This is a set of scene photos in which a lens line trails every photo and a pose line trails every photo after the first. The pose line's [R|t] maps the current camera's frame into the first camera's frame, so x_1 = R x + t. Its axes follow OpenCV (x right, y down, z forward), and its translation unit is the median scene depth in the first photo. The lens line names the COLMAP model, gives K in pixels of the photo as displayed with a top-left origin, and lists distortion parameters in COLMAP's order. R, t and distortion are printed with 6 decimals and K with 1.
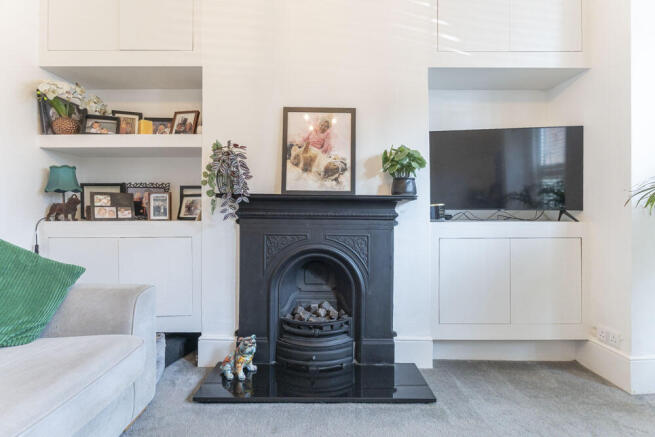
lens RADIAL K [[308.6, 0, 323.7], [0, 308.6, 213.6], [0, 0, 1]] dist [0.000884, -0.000147]
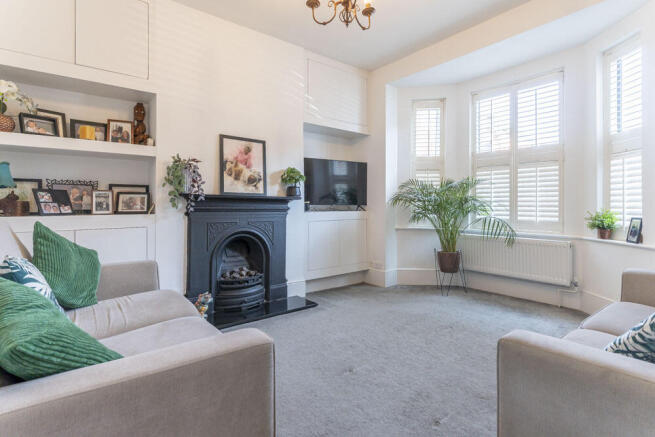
lens RADIAL K [[308.6, 0, 329.7], [0, 308.6, 214.5], [0, 0, 1]] dist [0.000884, -0.000147]
pose [[0.789675, -0.019651, 0.613211, -0.605904], [0.003077, 0.999601, 0.028070, -0.008484], [-0.613518, -0.020279, 0.789420, -0.451795]]
